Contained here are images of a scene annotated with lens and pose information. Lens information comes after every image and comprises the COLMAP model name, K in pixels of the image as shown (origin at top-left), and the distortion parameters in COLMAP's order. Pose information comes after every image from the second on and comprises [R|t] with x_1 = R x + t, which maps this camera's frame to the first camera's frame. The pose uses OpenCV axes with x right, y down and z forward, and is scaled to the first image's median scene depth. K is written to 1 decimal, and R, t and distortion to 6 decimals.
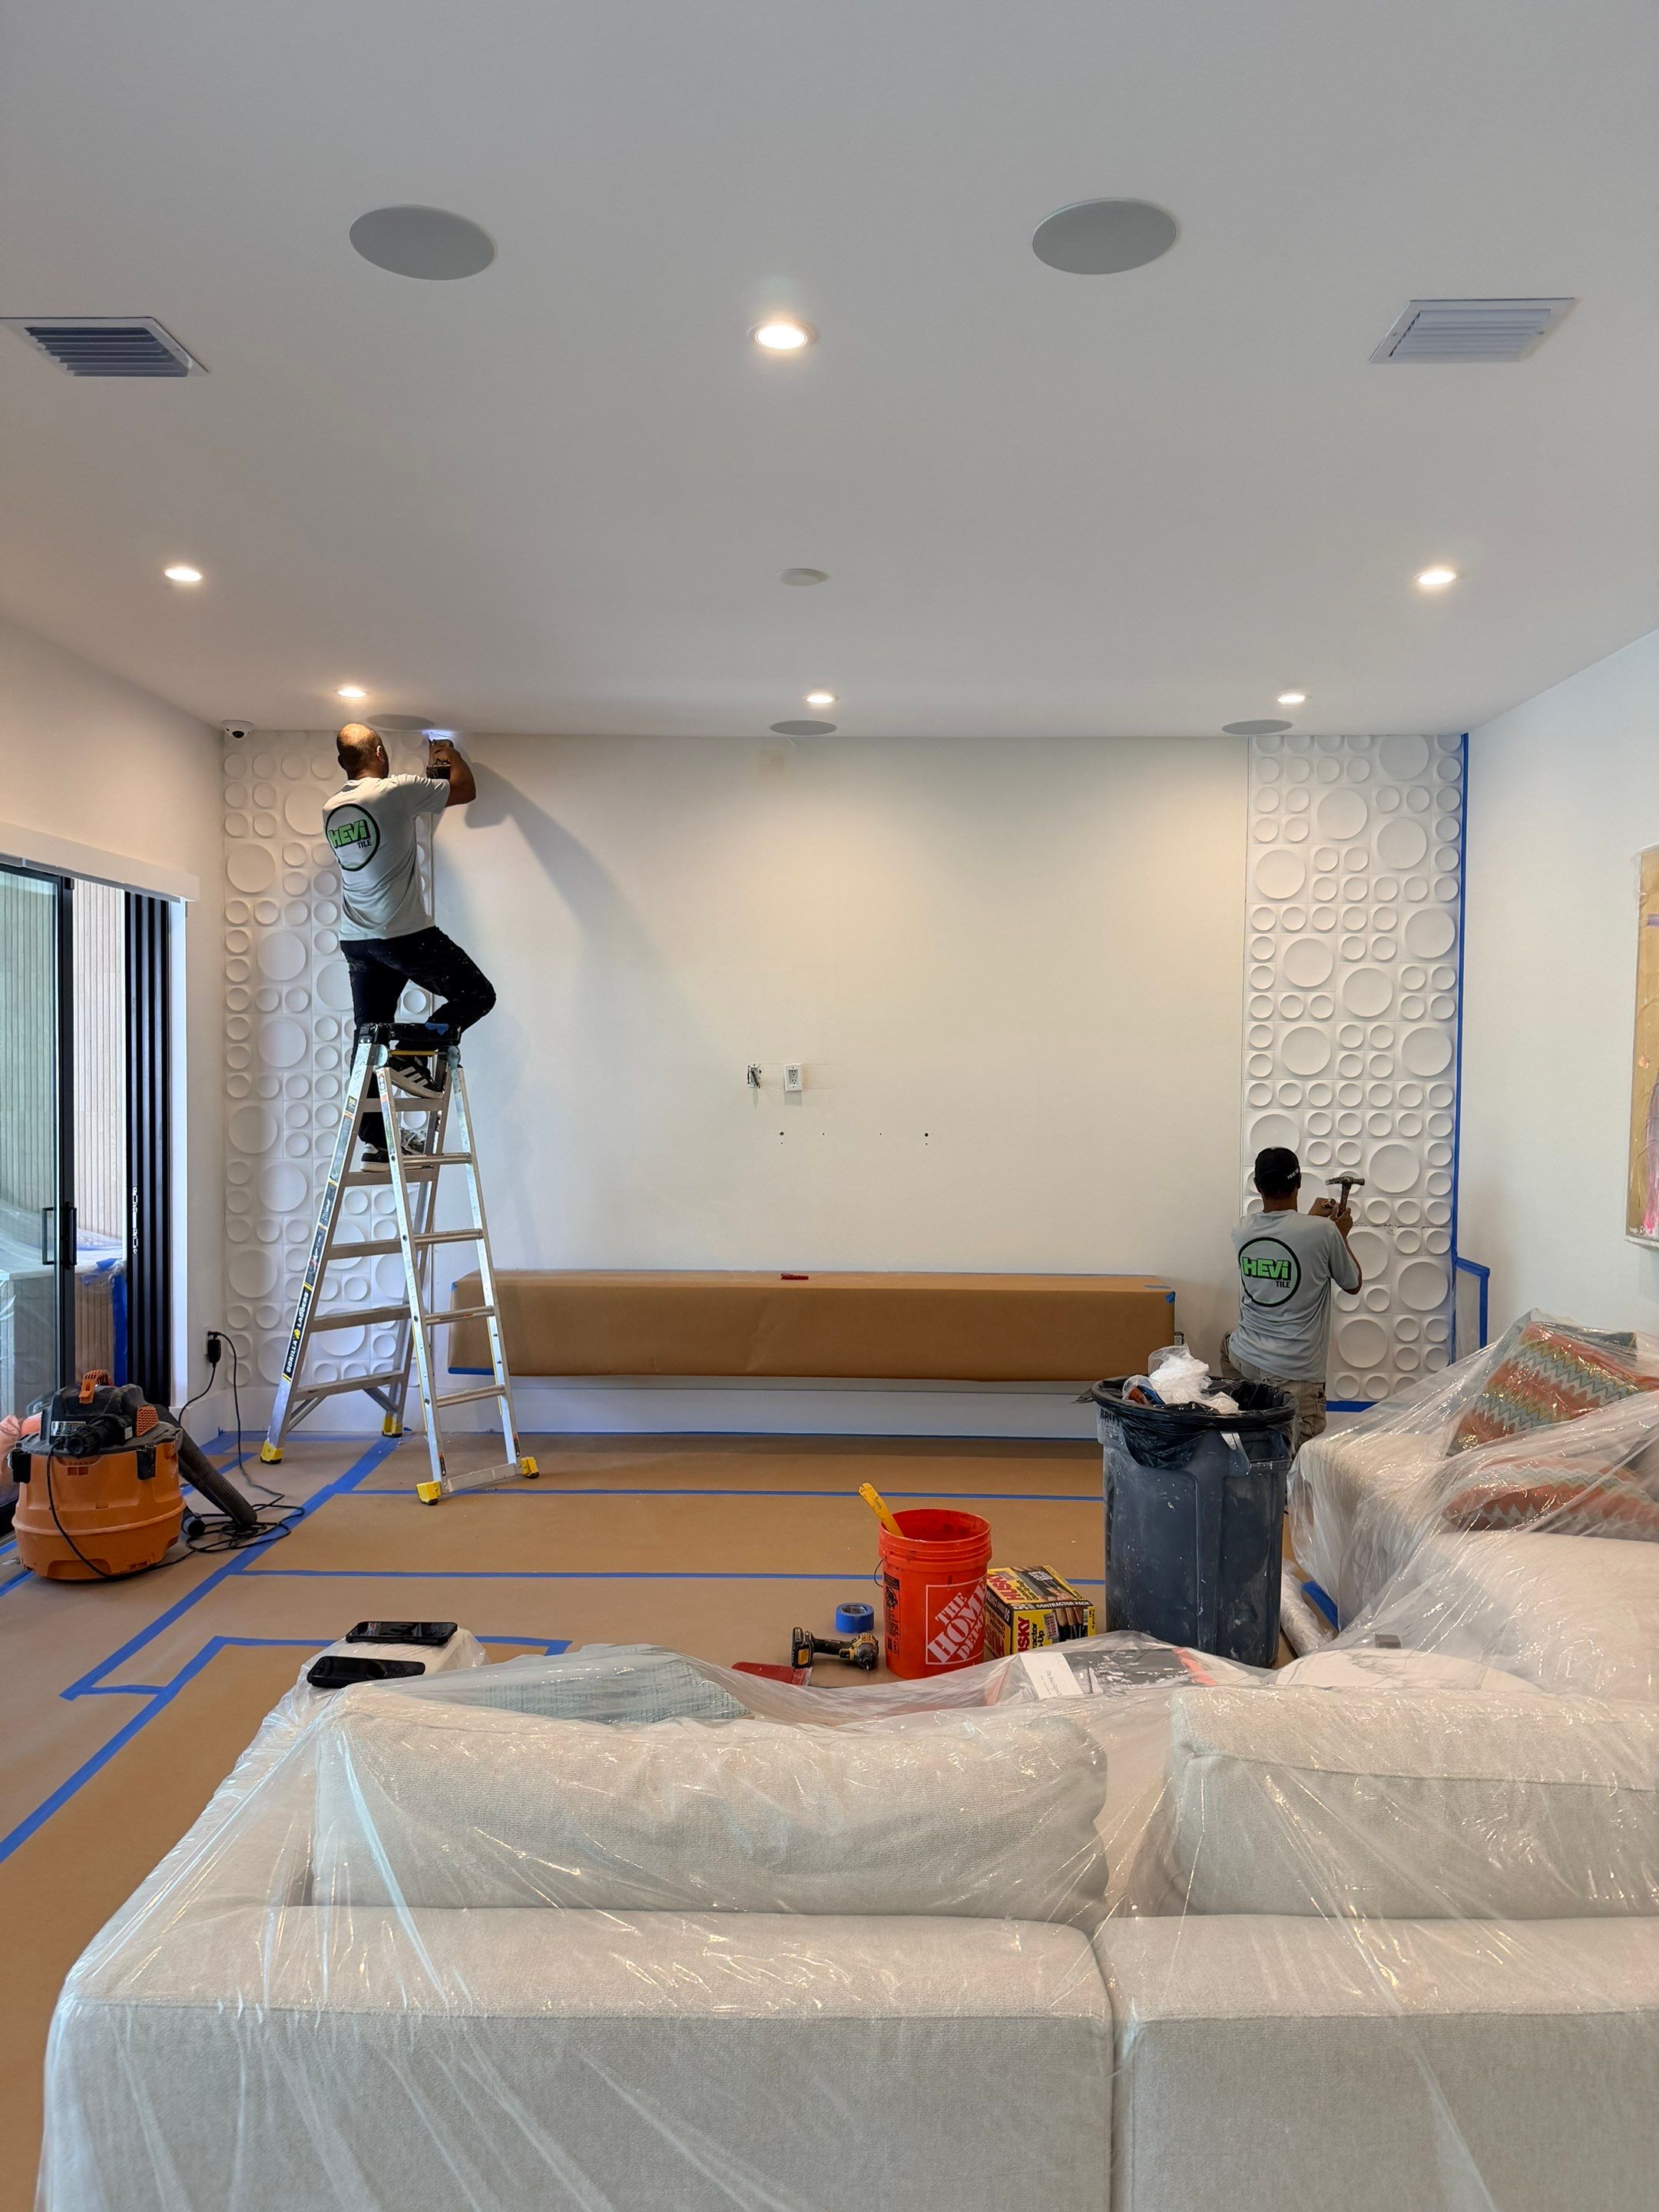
lens RADIAL K [[1535.4, 0, 842.4], [0, 1535.4, 1107.5], [0, 0, 1]] dist [0.016284, -0.008900]
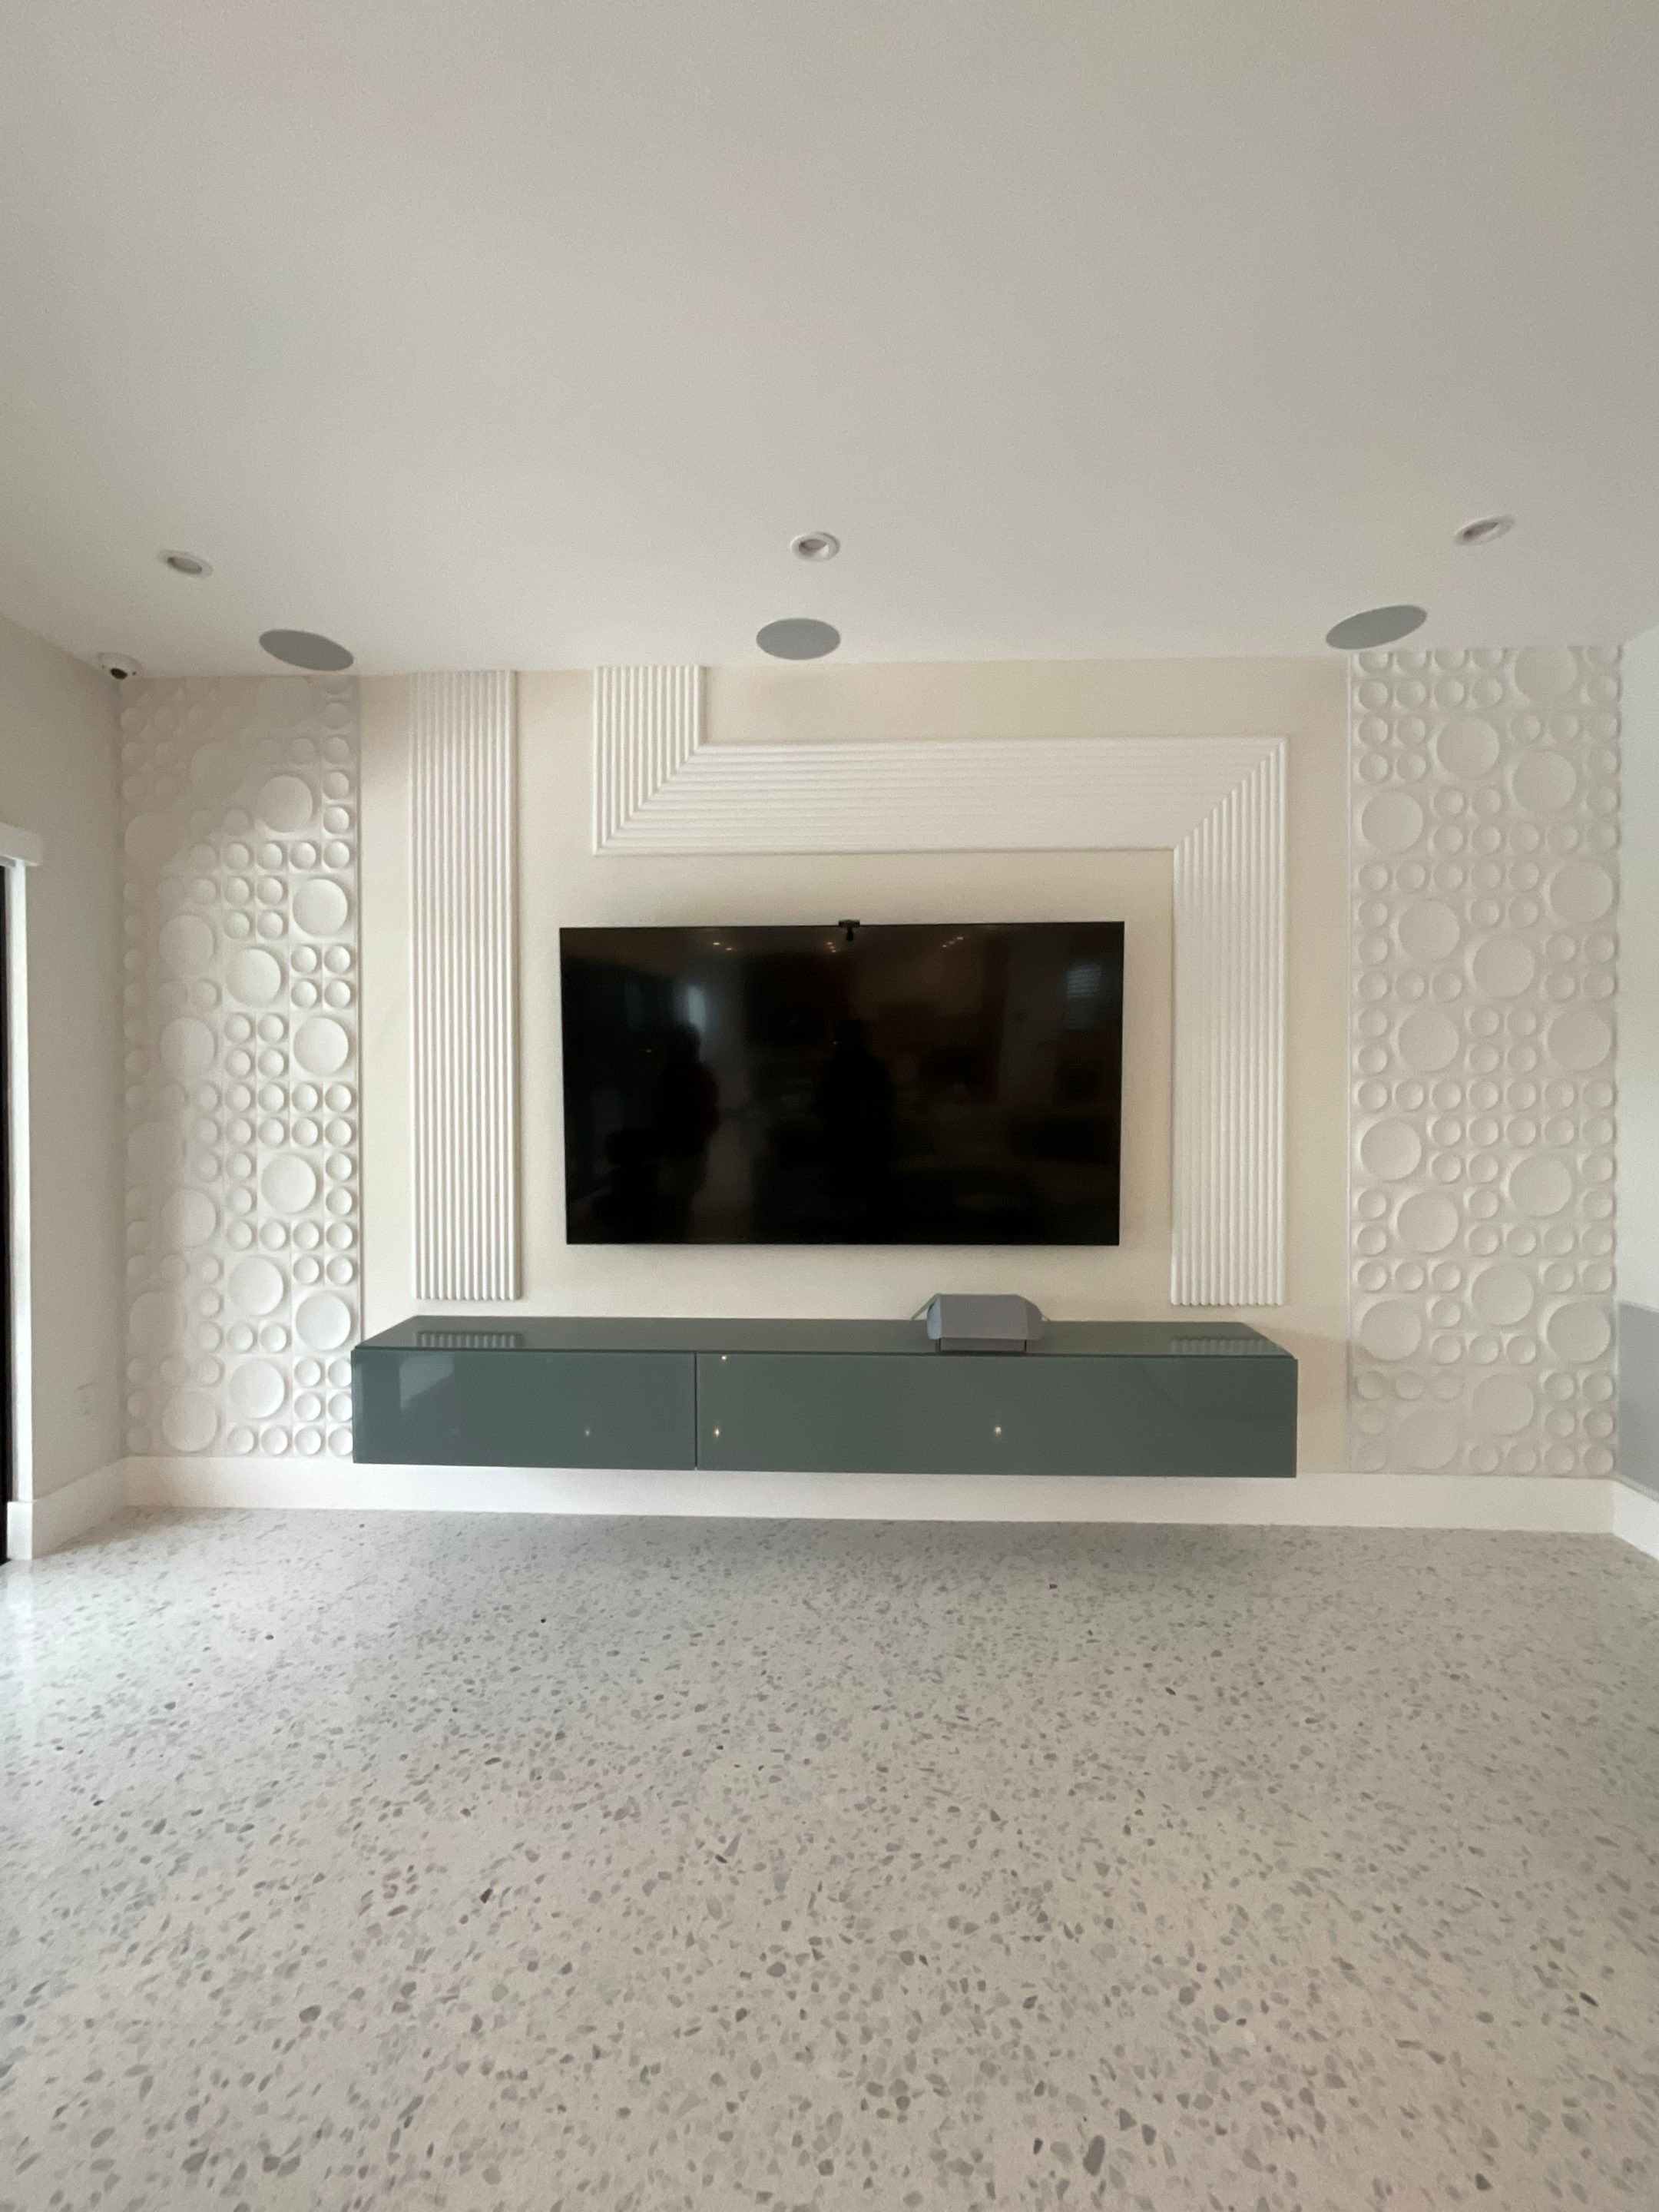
lens RADIAL K [[897.6, 0, 830.0], [0, 897.6, 1108.0], [0, 0, 1]] dist [-0.009751, 0.000576]
pose [[0.999621, -0.009793, -0.025730, 0.001787], [0.009518, 0.999897, -0.010783, 0.000720], [0.025833, 0.010534, 0.999611, 0.812310]]
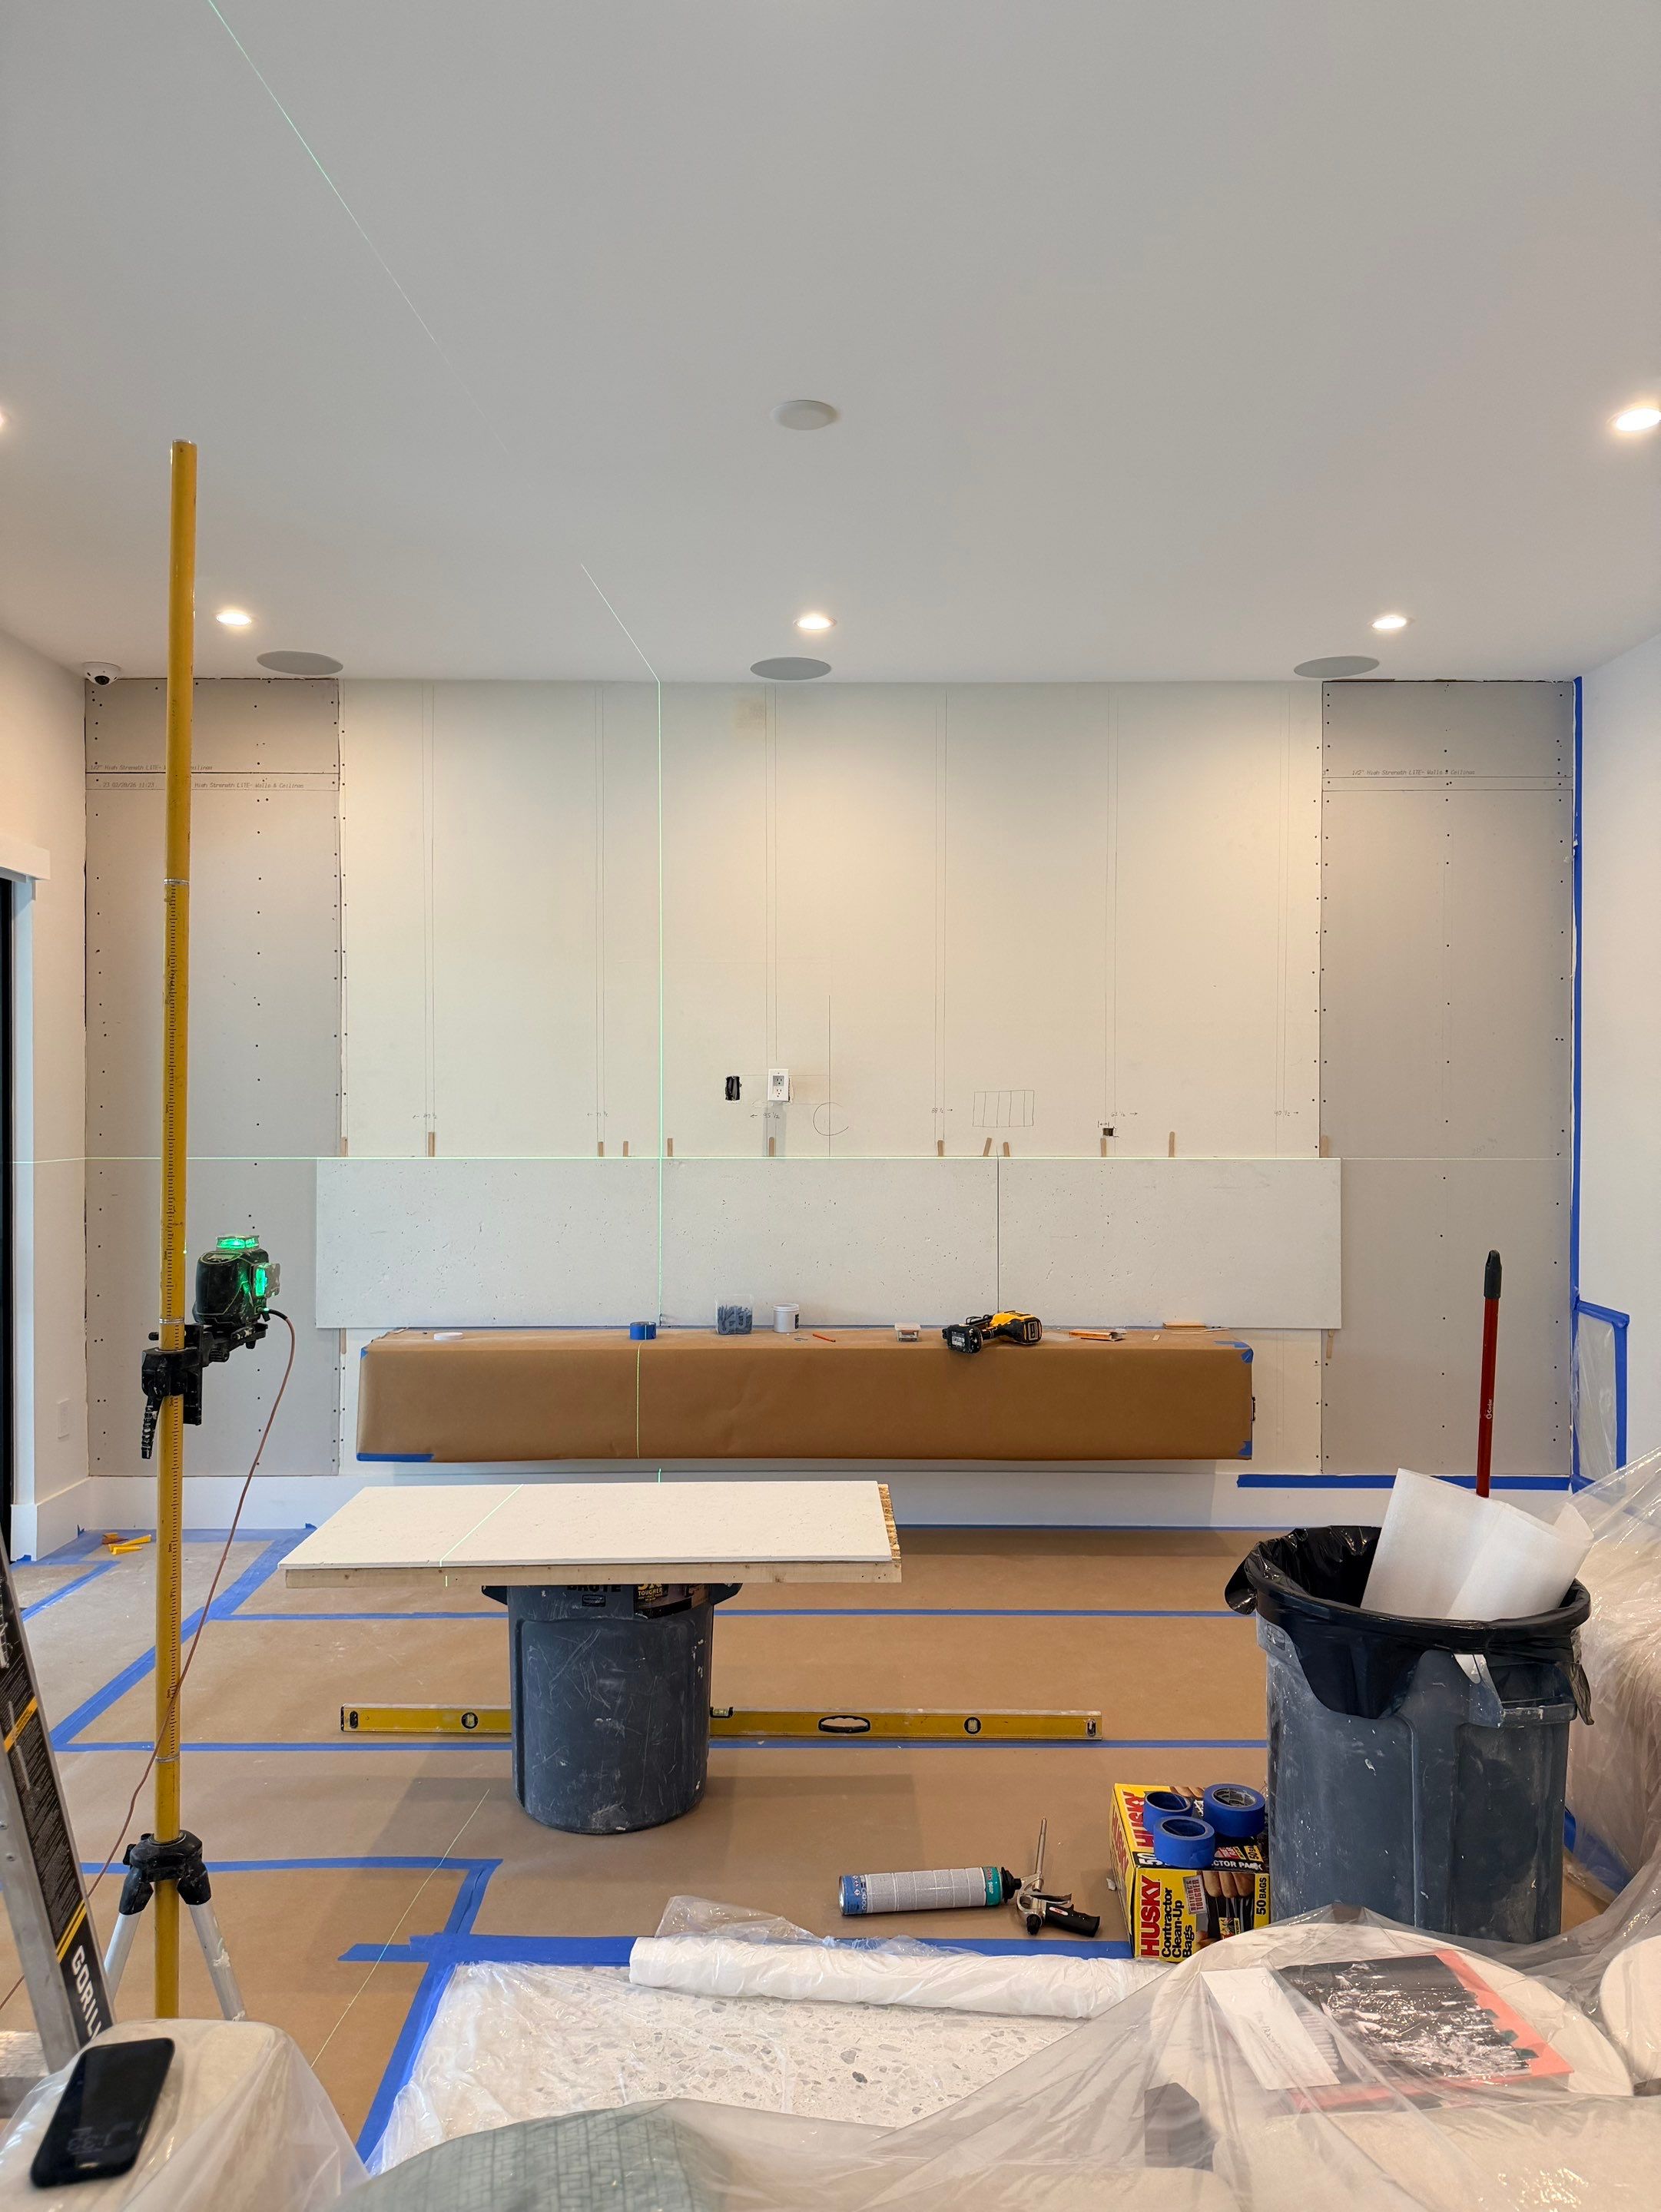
lens RADIAL K [[1529.5, 0, 839.2], [0, 1529.5, 1110.5], [0, 0, 1]] dist [0.014430, -0.027718]
pose [[0.999620, -0.007998, 0.026361, -0.034198], [0.008472, 0.999804, -0.017885, 0.008491], [-0.026213, 0.018102, 0.999492, 0.268164]]
